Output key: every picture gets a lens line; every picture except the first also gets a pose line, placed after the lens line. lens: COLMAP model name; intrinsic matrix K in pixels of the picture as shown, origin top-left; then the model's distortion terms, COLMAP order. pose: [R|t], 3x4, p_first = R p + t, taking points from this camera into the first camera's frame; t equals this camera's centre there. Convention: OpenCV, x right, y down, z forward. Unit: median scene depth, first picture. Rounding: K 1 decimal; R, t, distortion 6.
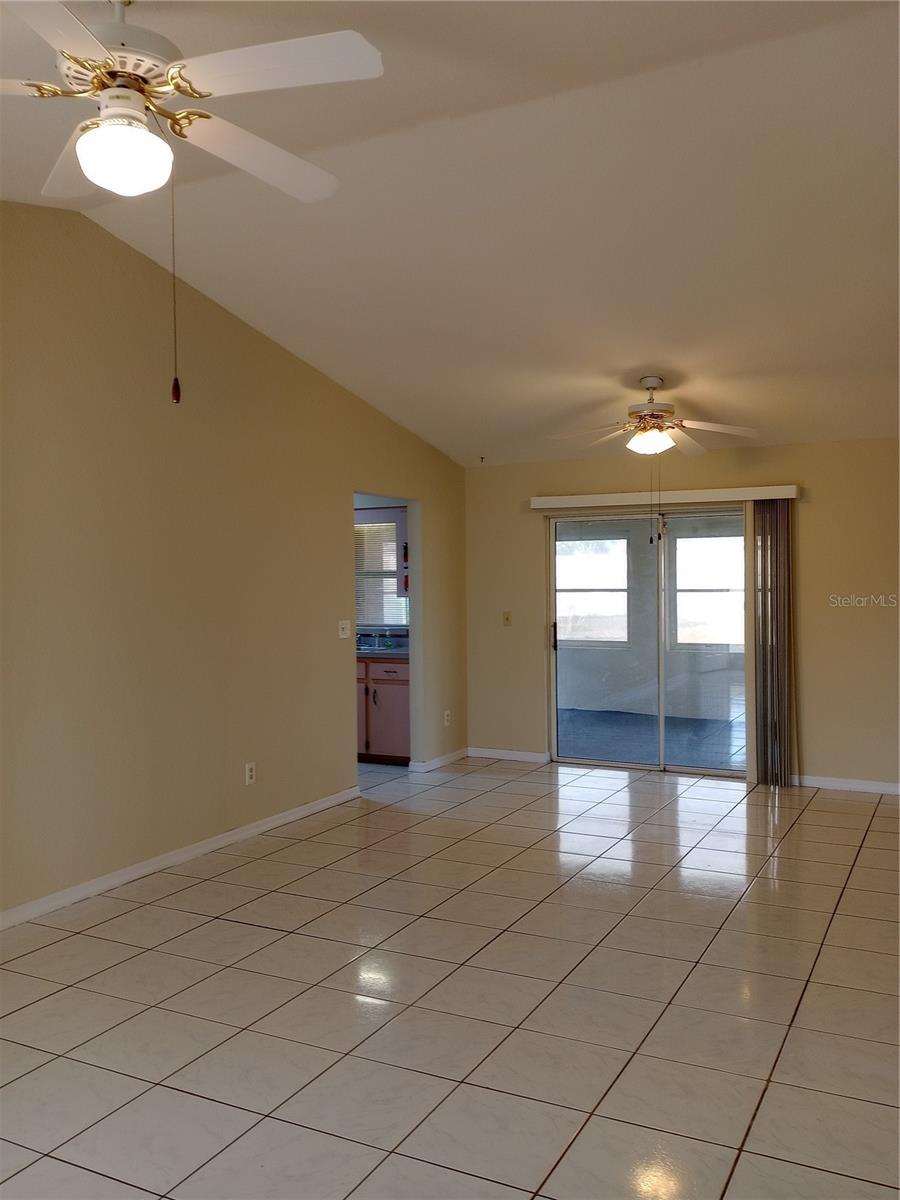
lens RADIAL K [[993.9, 0, 453.8], [0, 993.9, 596.7], [0, 0, 1]] dist [0.049463, -0.087464]
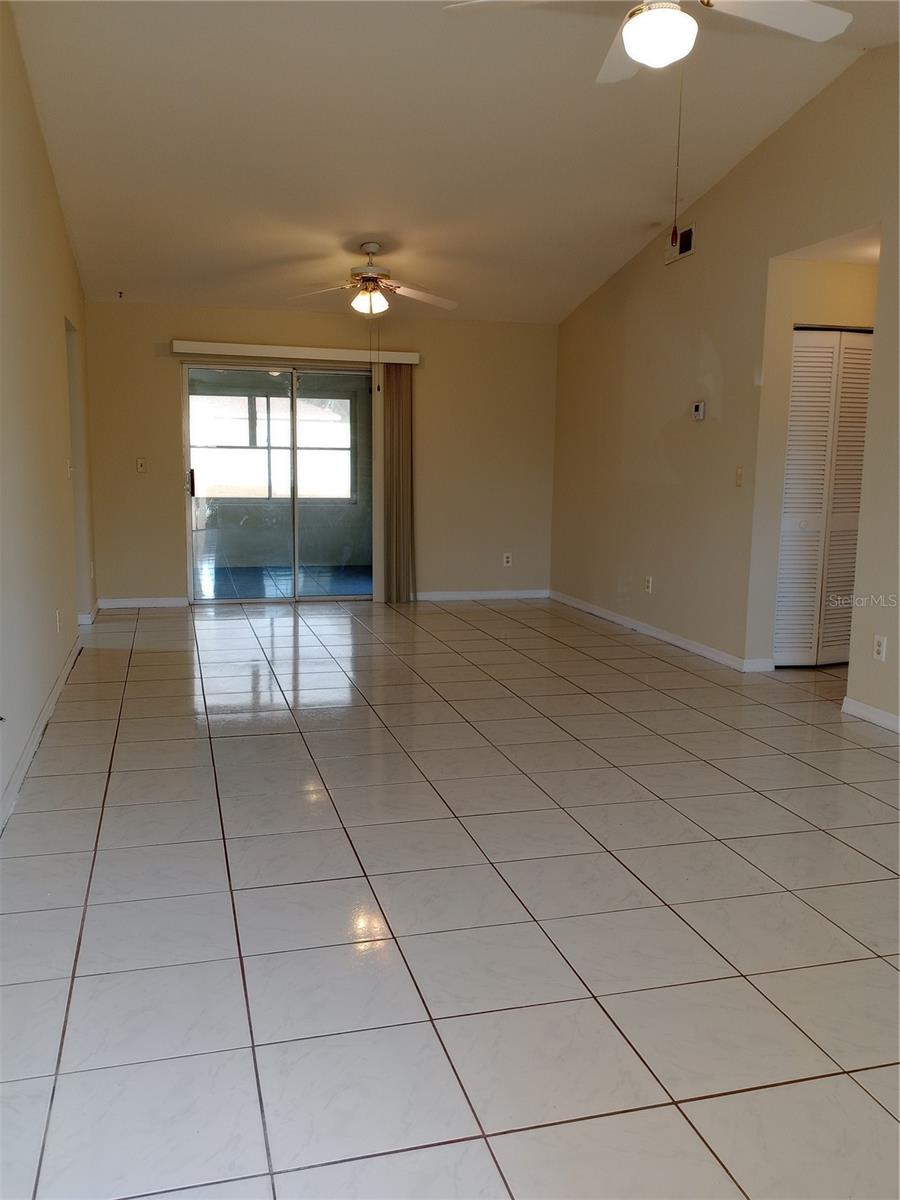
lens RADIAL K [[993.9, 0, 454.7], [0, 993.9, 605.8], [0, 0, 1]] dist [0.049463, -0.087464]
pose [[0.733451, -0.083355, 0.674612, -0.466302], [-0.009498, 0.991099, 0.132787, 0.030974], [-0.679676, -0.103800, 0.726131, 0.065197]]
